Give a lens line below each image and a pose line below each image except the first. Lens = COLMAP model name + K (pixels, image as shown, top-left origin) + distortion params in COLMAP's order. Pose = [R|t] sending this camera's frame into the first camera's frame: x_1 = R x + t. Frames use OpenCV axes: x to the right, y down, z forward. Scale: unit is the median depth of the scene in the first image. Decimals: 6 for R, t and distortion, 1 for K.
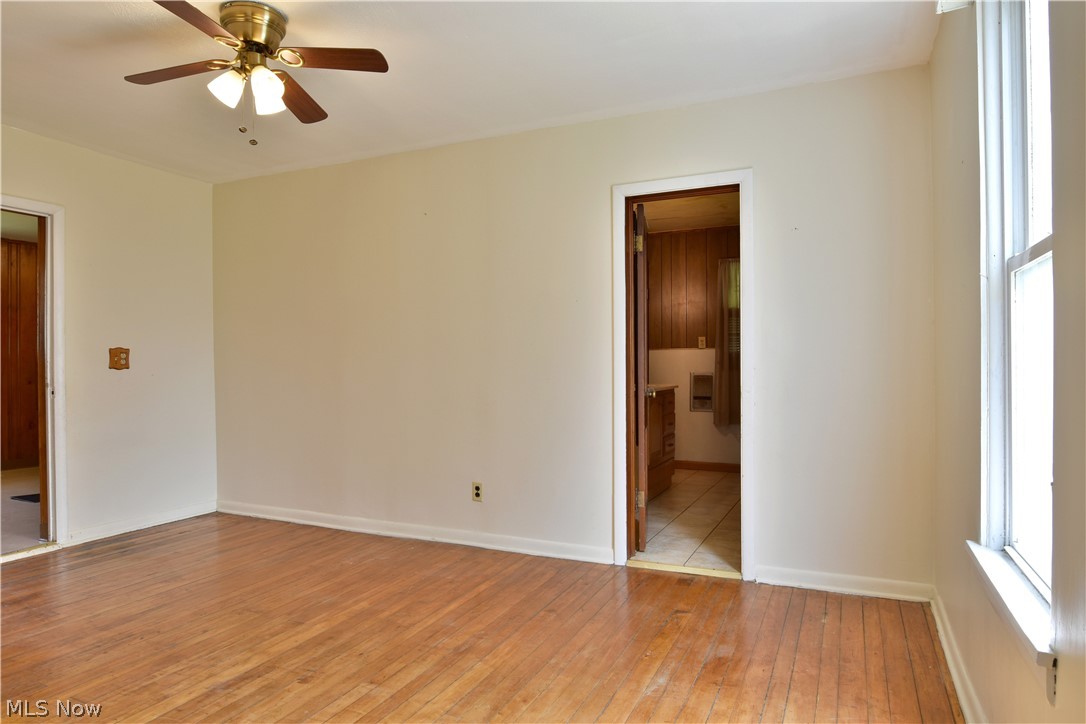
lens RADIAL K [[687.8, 0, 542.4], [0, 687.8, 362.3], [0, 0, 1]] dist [-0.018246, -0.004319]
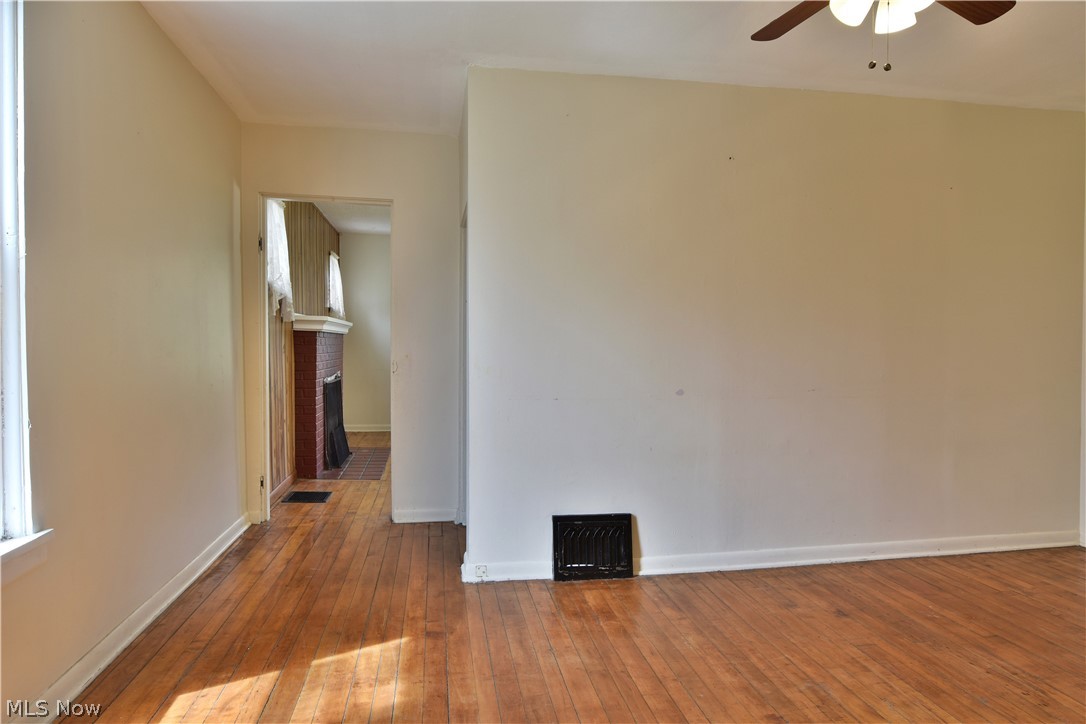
lens RADIAL K [[687.8, 0, 543.3], [0, 687.8, 360.7], [0, 0, 1]] dist [-0.018246, -0.004319]
pose [[-0.836917, 0.014443, -0.547139, 0.352598], [0.002463, 0.999741, 0.022623, -0.005263], [0.547324, 0.017586, -0.836736, 1.515925]]
